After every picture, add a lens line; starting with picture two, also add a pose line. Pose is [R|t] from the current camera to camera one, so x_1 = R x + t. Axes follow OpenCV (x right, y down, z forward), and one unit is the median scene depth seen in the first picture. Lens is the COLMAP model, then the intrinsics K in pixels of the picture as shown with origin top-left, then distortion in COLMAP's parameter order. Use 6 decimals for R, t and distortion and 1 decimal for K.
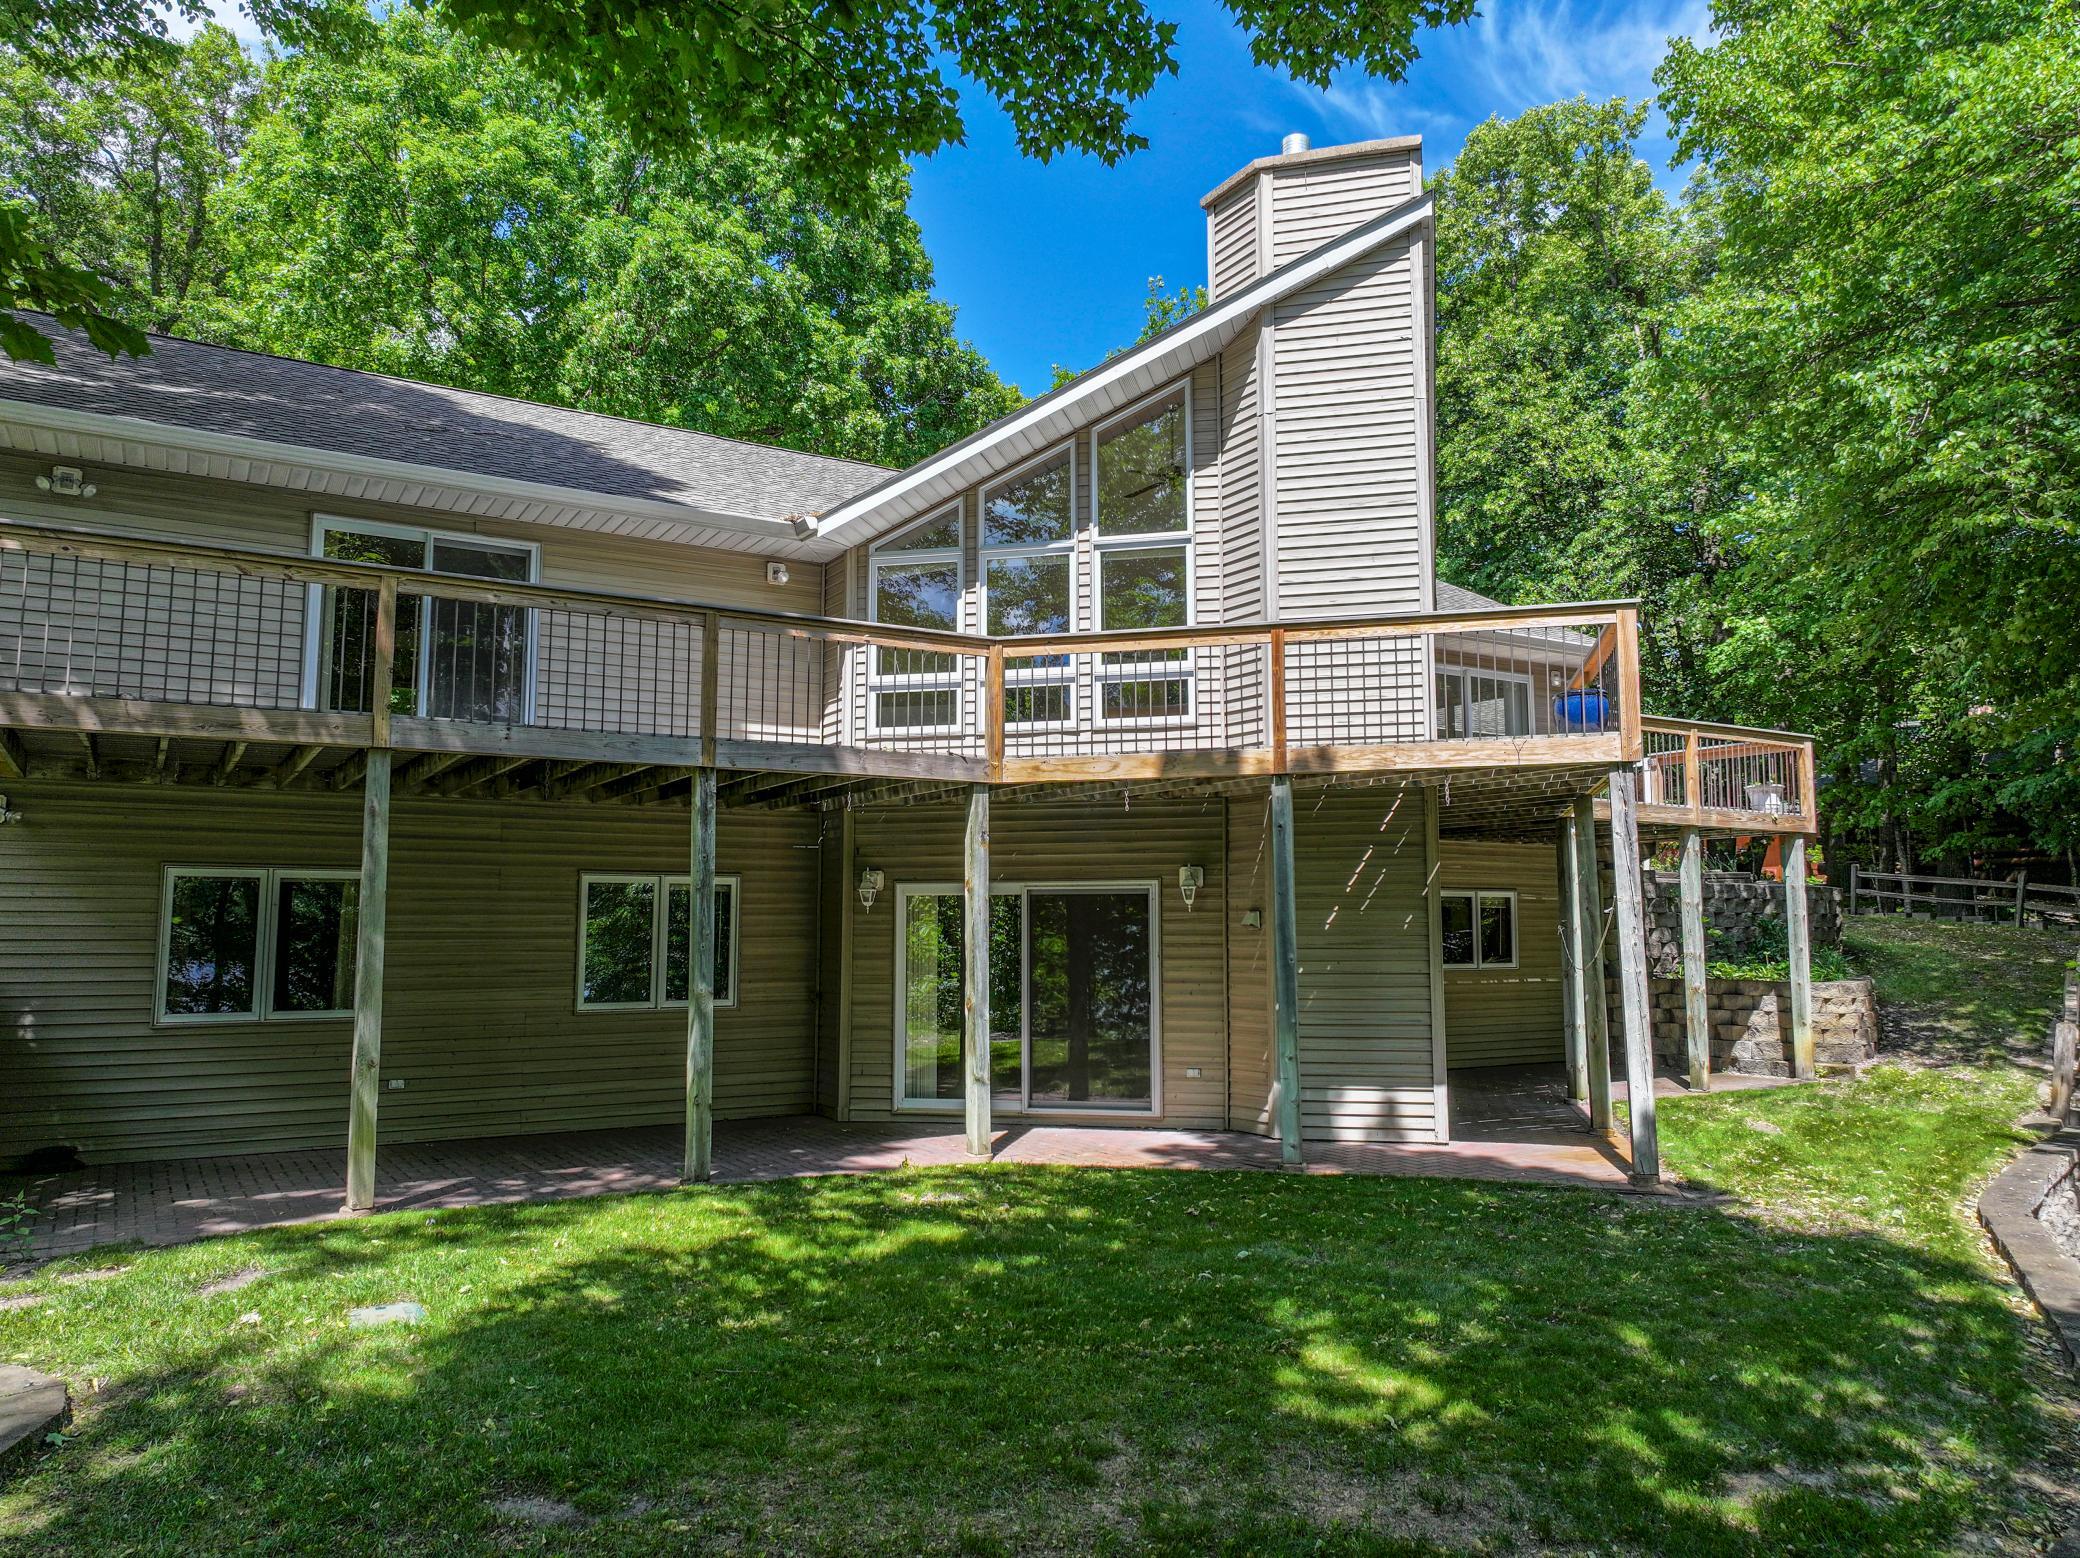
lens RADIAL K [[1450.0, 0, 1038.6], [0, 1450.0, 783.0], [0, 0, 1]] dist [-0.002440, 0.013614]
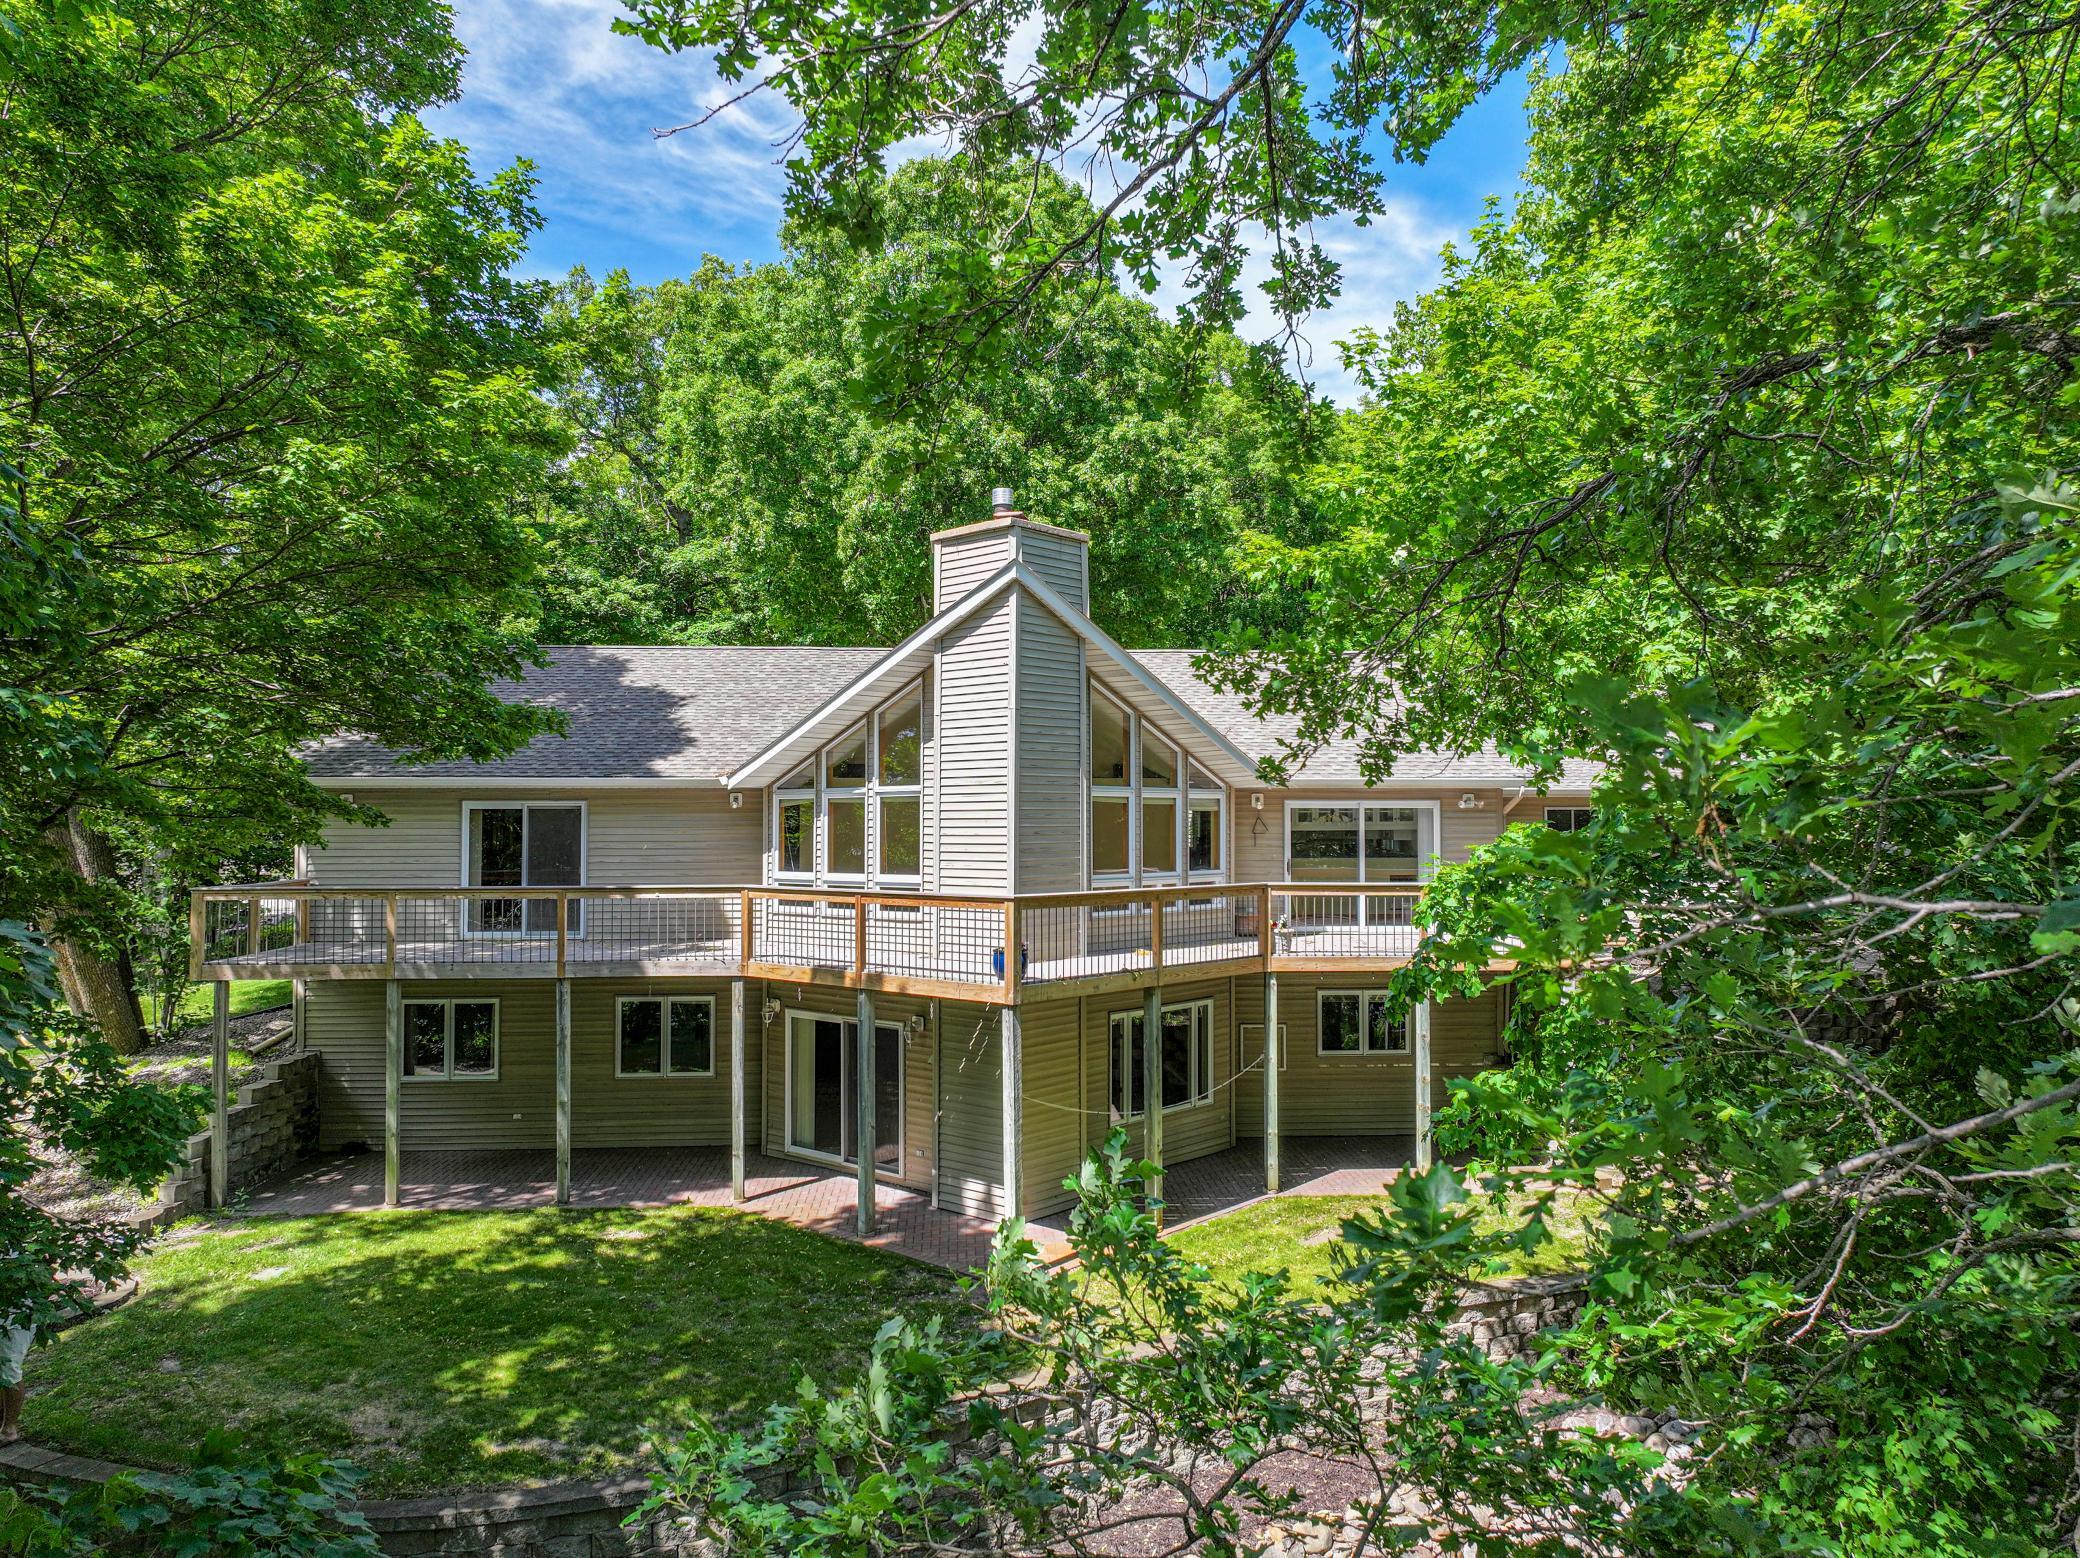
lens RADIAL K [[1450.0, 0, 1045.5], [0, 1450.0, 779.1], [0, 0, 1]] dist [-0.002440, 0.013614]
pose [[0.884115, -0.012144, -0.467111, 0.941919], [0.047903, 0.996751, 0.064754, -0.282537], [0.464807, -0.079626, 0.881825, -0.240560]]
